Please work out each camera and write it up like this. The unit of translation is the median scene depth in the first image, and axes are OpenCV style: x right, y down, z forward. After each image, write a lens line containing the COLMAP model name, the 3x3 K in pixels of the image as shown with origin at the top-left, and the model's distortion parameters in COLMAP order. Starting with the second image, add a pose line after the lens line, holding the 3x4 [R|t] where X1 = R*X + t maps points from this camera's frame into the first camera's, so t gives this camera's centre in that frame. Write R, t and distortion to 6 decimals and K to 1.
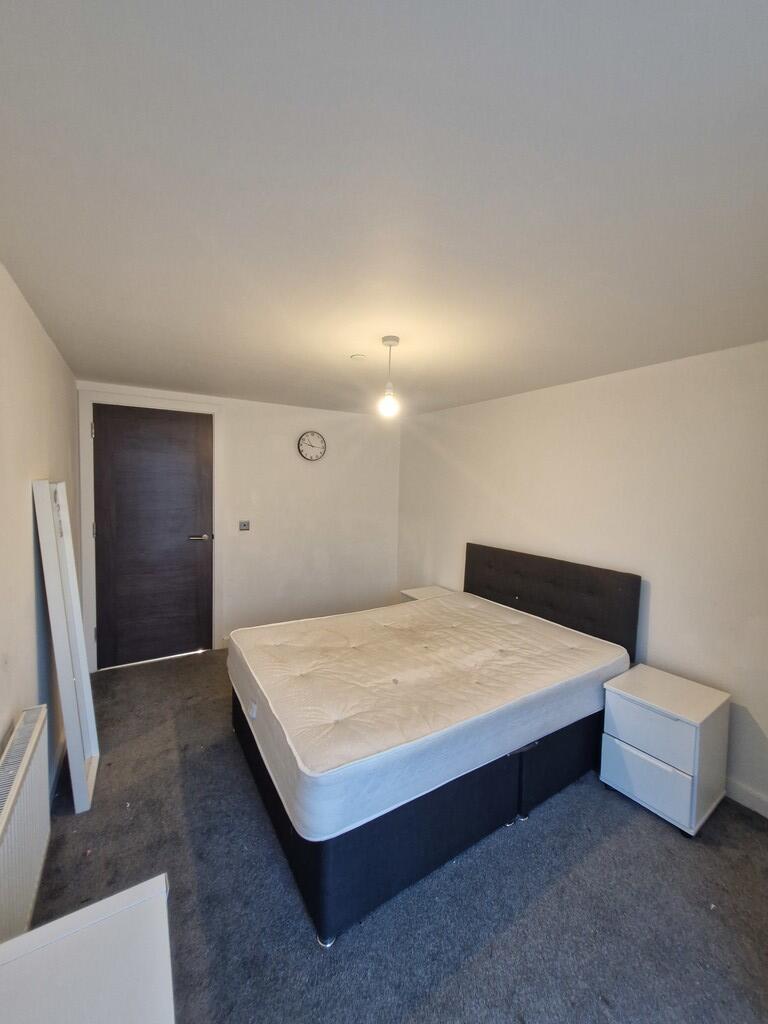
lens RADIAL K [[410.0, 0, 379.7], [0, 410.0, 502.3], [0, 0, 1]] dist [-0.000967, -0.000640]
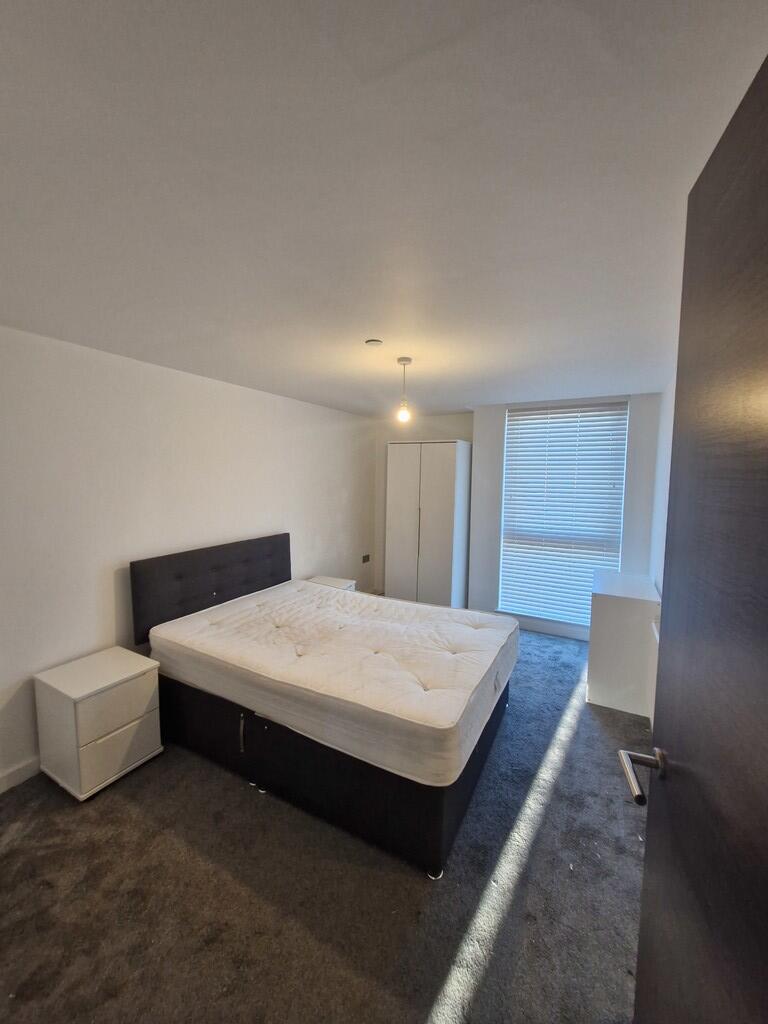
lens RADIAL K [[410.0, 0, 379.7], [0, 410.0, 502.3], [0, 0, 1]] dist [-0.000967, -0.000640]
pose [[-0.500209, -0.084786, 0.861744, -0.812372], [0.030775, 0.992825, 0.115546, -0.096657], [-0.865358, 0.084317, -0.494011, 1.356717]]
